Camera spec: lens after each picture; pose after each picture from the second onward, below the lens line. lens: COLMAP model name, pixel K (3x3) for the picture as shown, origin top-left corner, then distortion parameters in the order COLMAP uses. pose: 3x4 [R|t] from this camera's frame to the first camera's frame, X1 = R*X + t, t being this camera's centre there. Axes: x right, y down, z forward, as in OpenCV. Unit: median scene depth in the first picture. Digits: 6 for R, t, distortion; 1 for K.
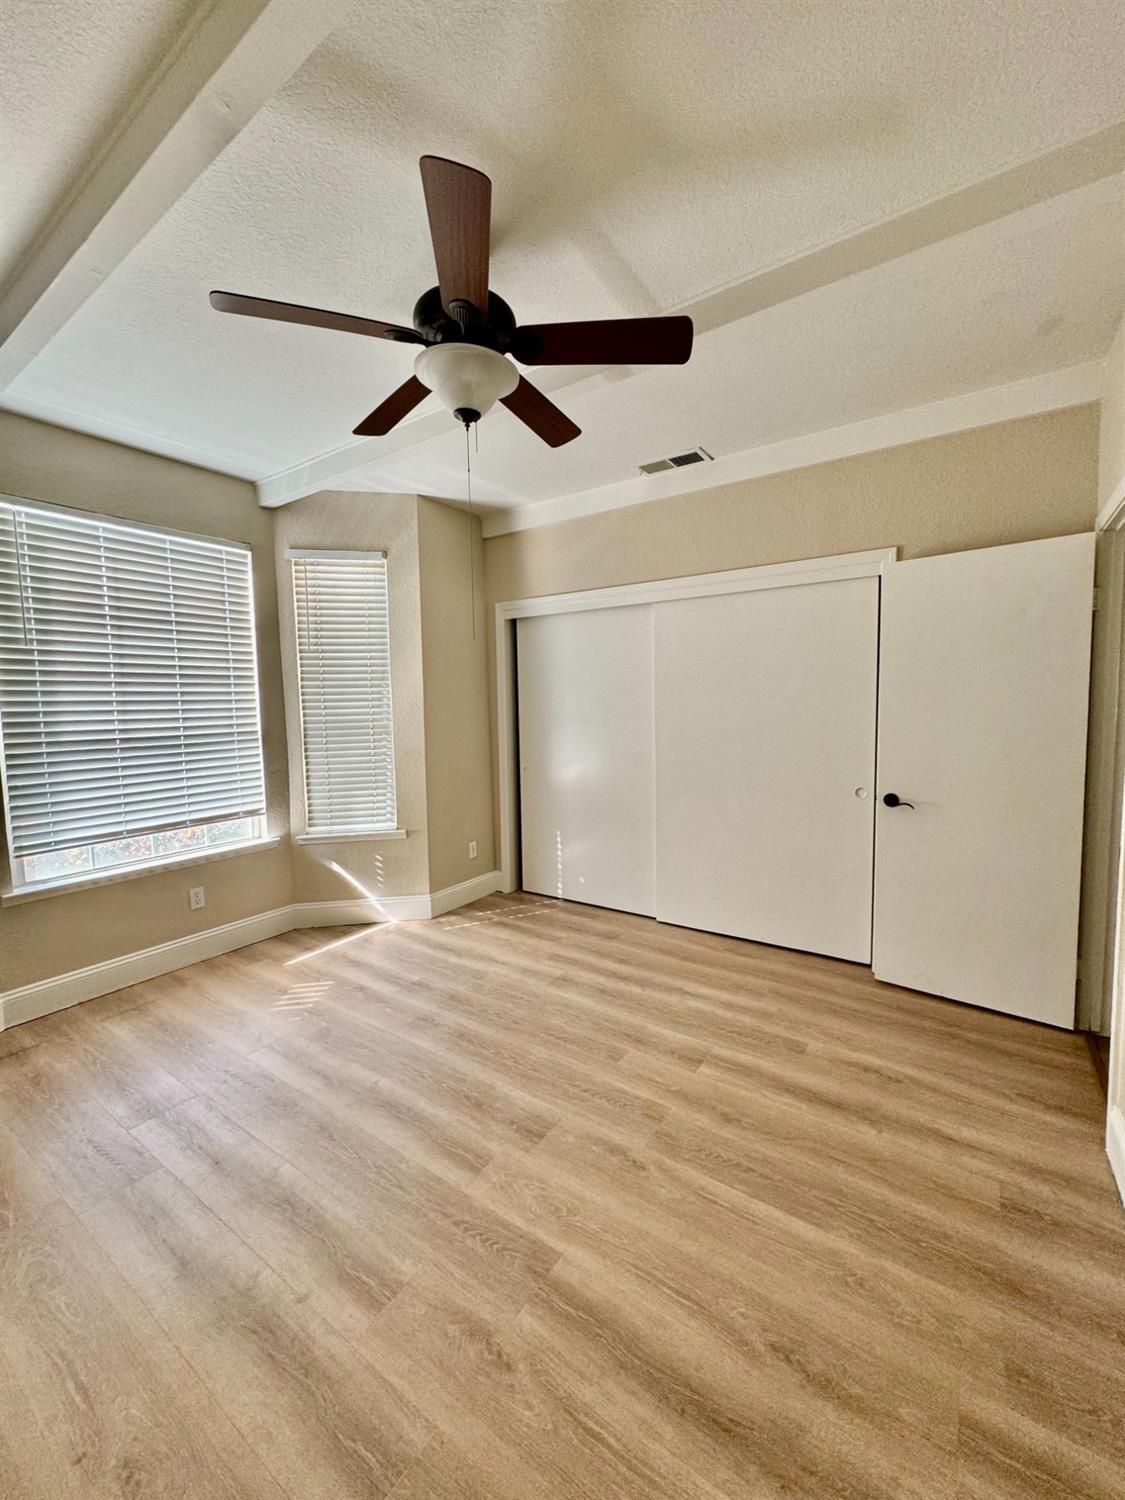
lens RADIAL K [[600.2, 0, 565.8], [0, 600.2, 749.3], [0, 0, 1]] dist [0.000686, 0.000539]
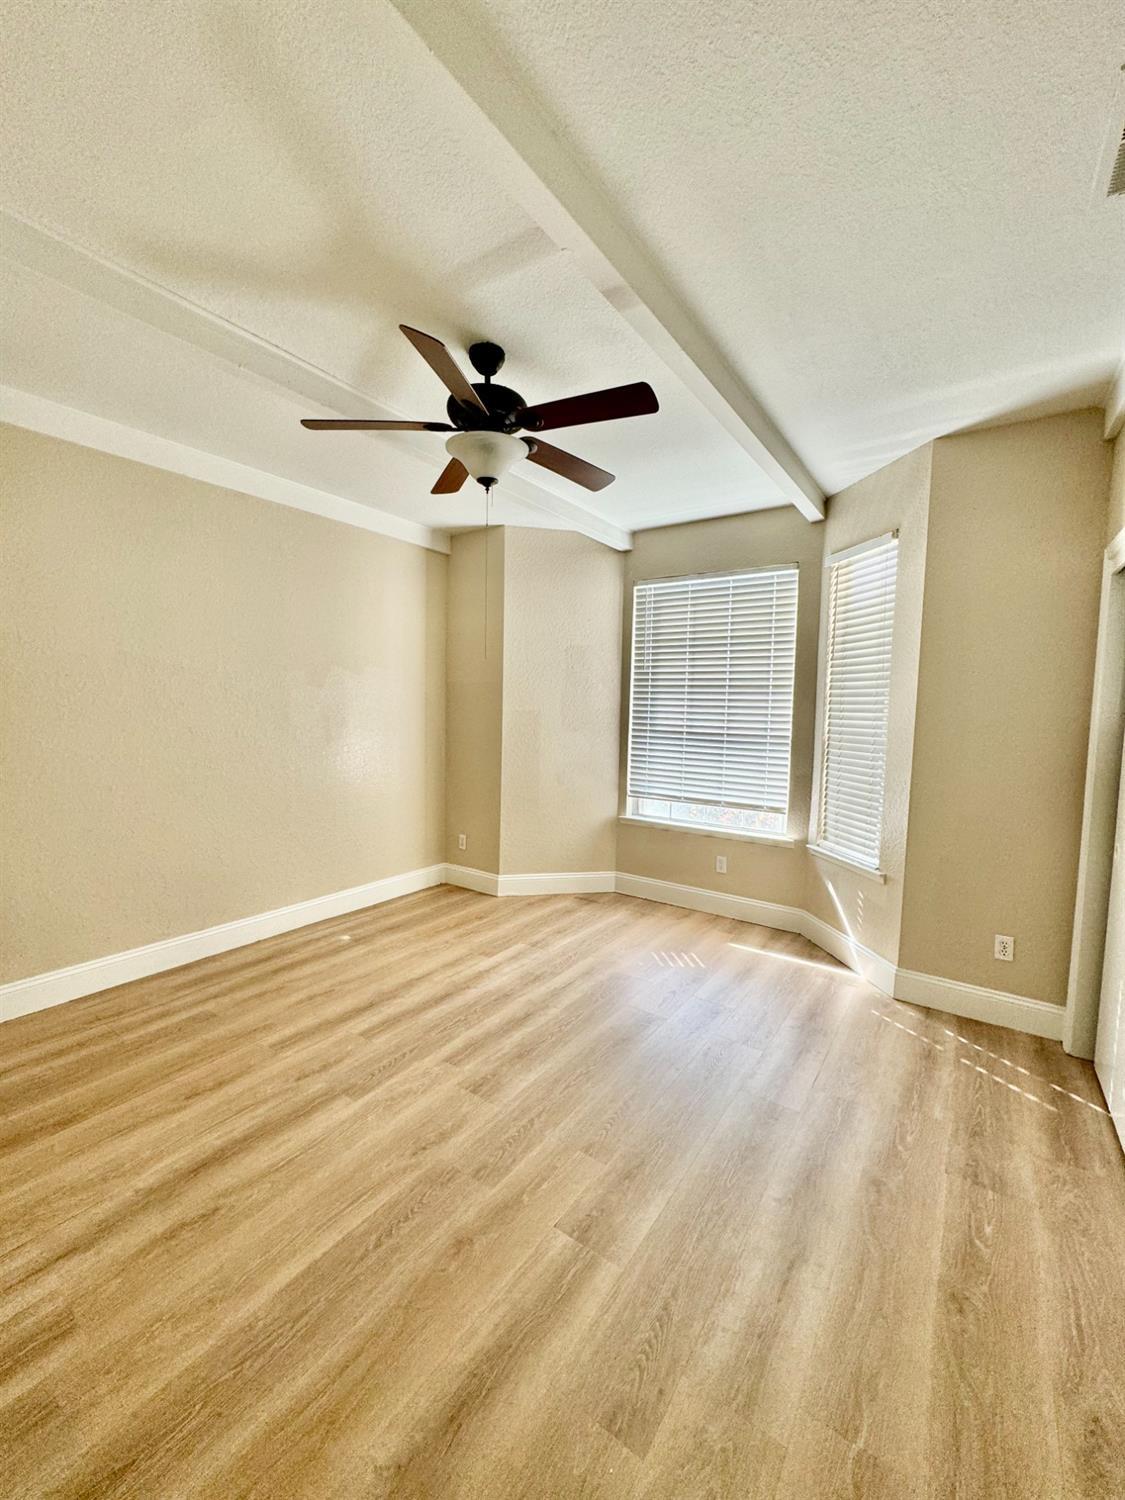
lens RADIAL K [[600.2, 0, 564.4], [0, 600.2, 749.2], [0, 0, 1]] dist [0.000686, 0.000539]
pose [[-0.013416, 0.091554, -0.995710, 0.585328], [-0.101940, 0.990486, 0.092447, -0.068323], [0.994700, 0.102742, -0.003955, 0.629711]]
